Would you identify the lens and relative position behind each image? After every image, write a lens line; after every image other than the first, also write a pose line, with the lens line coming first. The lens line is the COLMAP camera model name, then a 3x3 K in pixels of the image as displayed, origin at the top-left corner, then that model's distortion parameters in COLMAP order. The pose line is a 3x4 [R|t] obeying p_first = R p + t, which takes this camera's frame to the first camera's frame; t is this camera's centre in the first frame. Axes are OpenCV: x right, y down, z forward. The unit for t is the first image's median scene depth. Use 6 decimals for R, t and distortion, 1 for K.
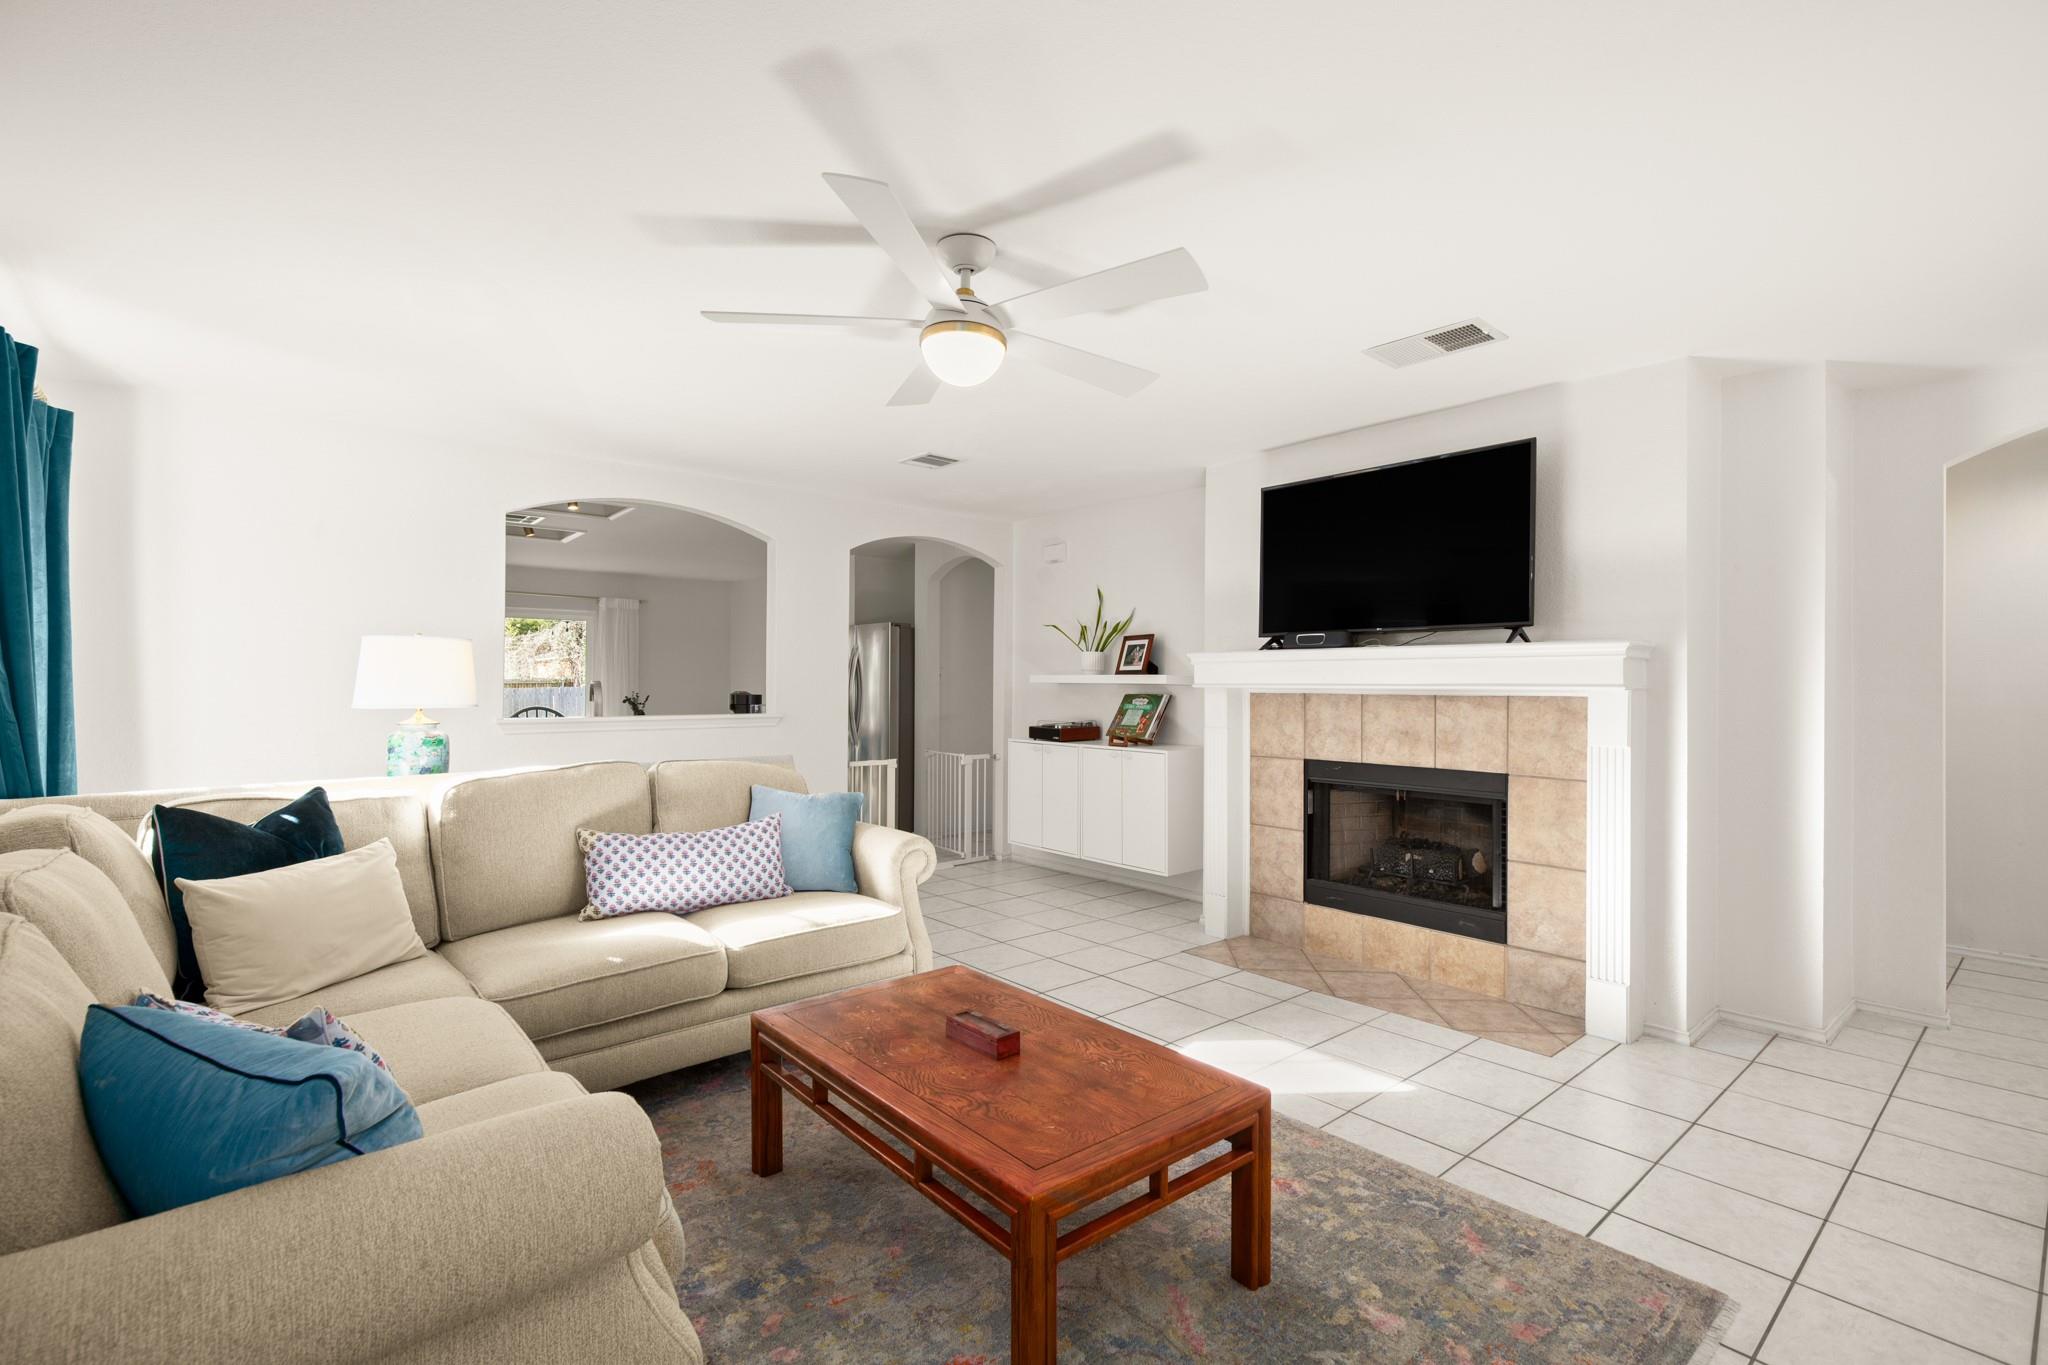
lens RADIAL K [[925.1, 0, 1021.8], [0, 925.1, 680.0], [0, 0, 1]] dist [0.005276, 0.000817]
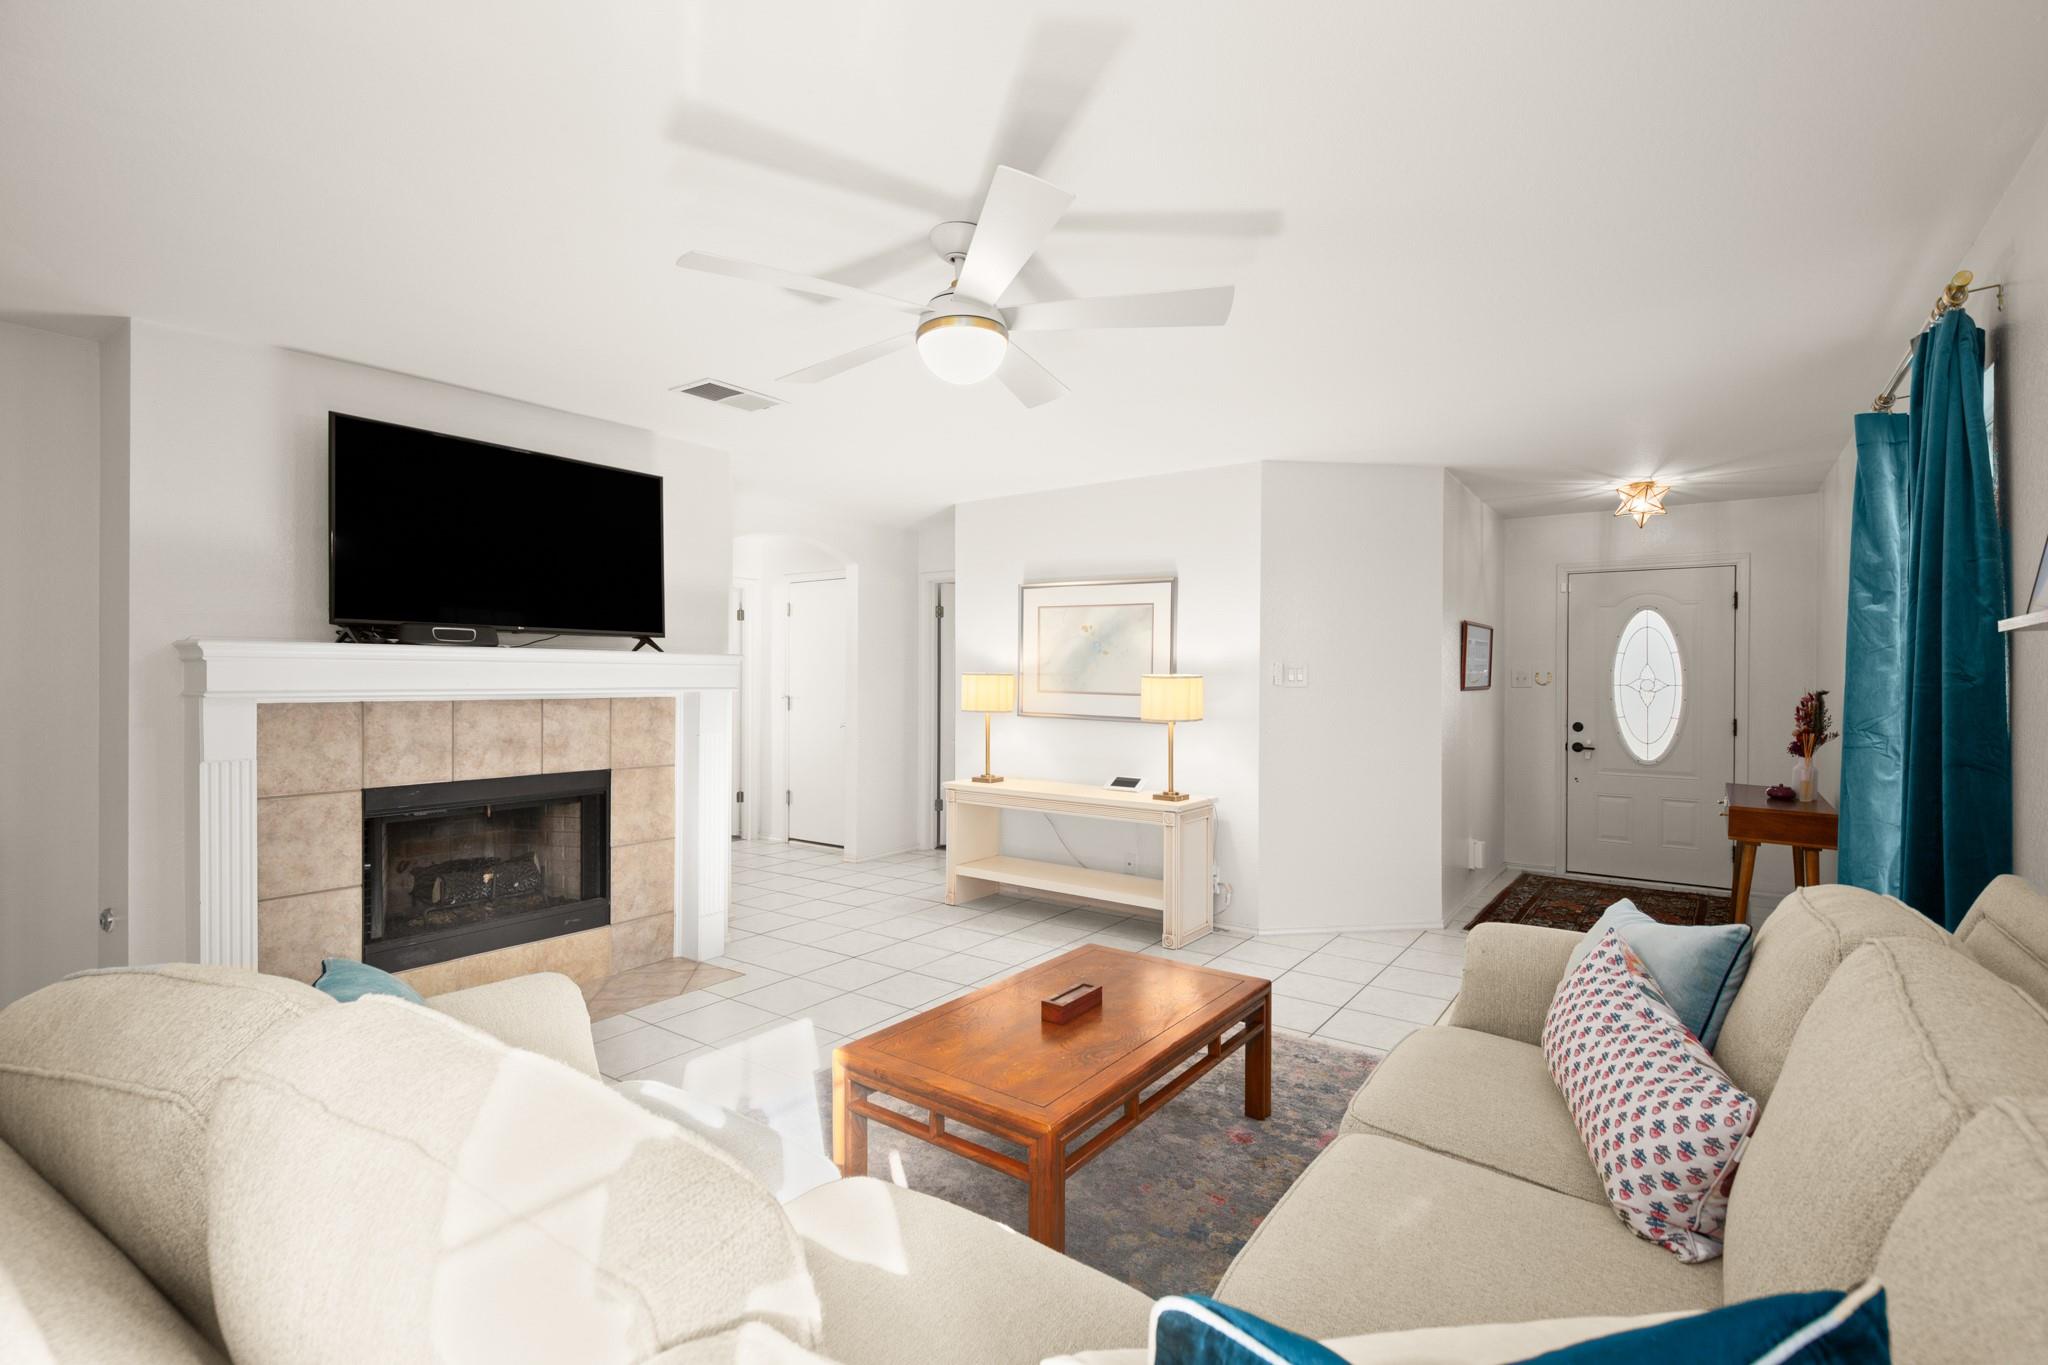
lens RADIAL K [[925.1, 0, 1022.1], [0, 925.1, 684.8], [0, 0, 1]] dist [0.005276, 0.000817]
pose [[-0.230492, -0.010600, 0.973016, -0.609163], [-0.006385, 0.999936, 0.009381, -0.010971], [-0.973053, -0.004050, -0.230545, 0.725188]]
